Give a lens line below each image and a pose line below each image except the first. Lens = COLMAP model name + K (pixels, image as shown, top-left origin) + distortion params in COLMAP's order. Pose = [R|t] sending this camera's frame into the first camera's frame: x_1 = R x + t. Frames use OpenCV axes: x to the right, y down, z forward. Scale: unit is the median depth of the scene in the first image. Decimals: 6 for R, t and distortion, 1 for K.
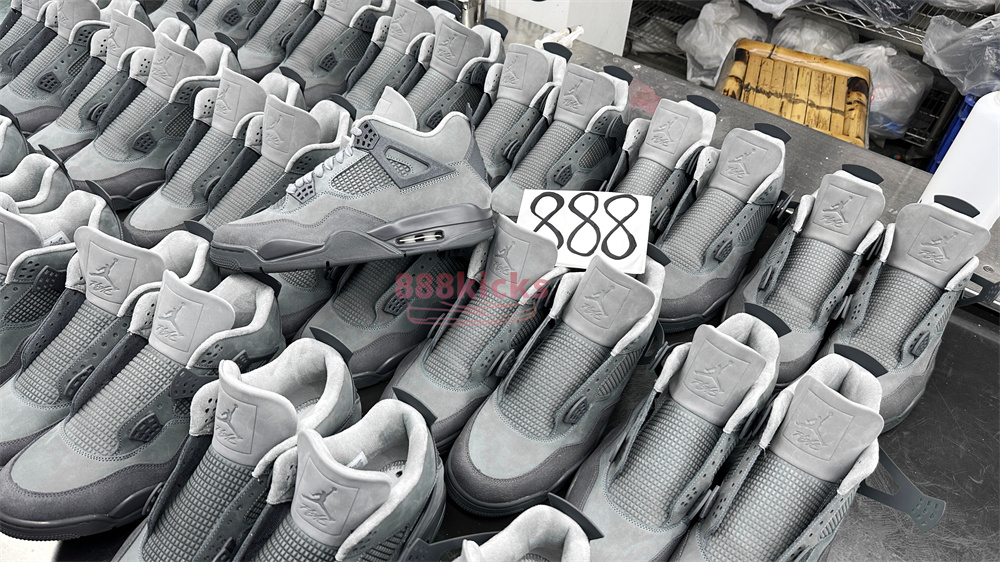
lens RADIAL K [[702.4, 0, 500.0], [0, 702.4, 281.0], [0, 0, 1]] dist [0.140754, -0.267600]
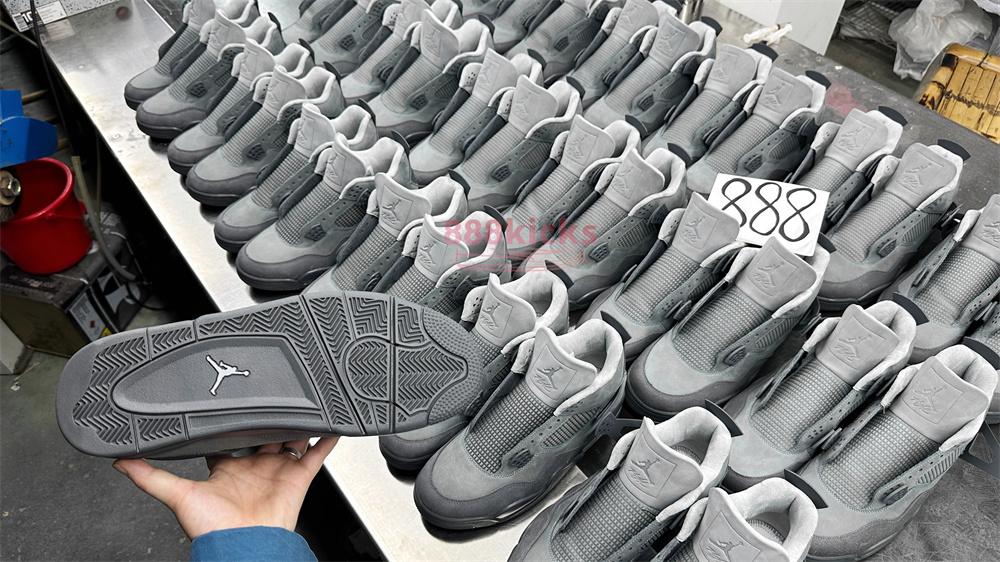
lens RADIAL K [[711.7, 0, 500.0], [0, 711.7, 281.0], [0, 0, 1]] dist [-0.000967, -0.009006]
pose [[0.966194, 0.153748, -0.206954, -0.046348], [-0.140070, 0.986962, 0.079287, 0.007133], [0.216446, -0.047619, 0.975133, -0.270207]]
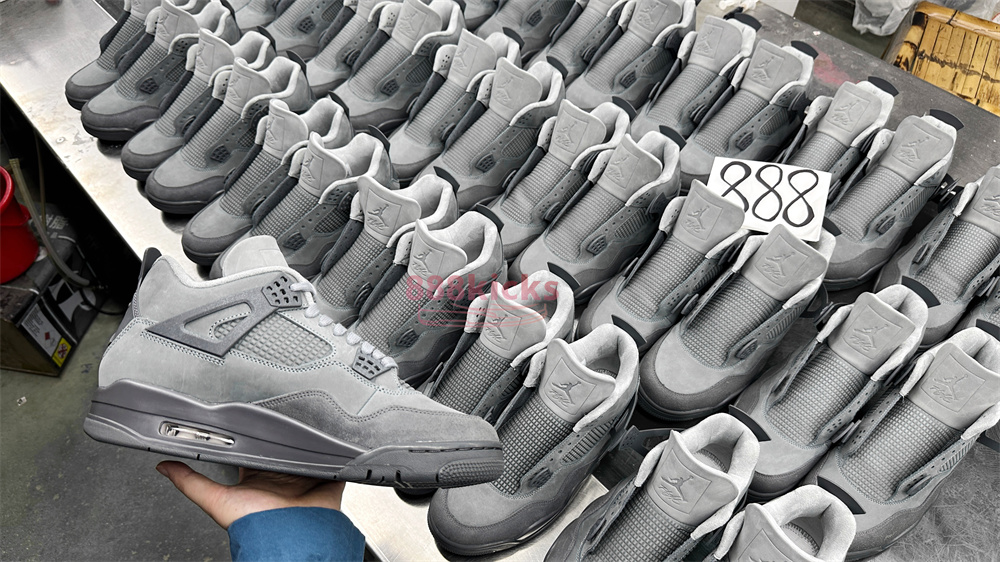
lens RADIAL K [[711.7, 0, 500.0], [0, 711.7, 281.0], [0, 0, 1]] dist [-0.000967, -0.009006]
pose [[0.984293, 0.107999, -0.139652, -0.125941], [-0.090827, 0.988118, 0.123988, -0.039555], [0.151383, -0.109356, 0.982407, -0.221822]]
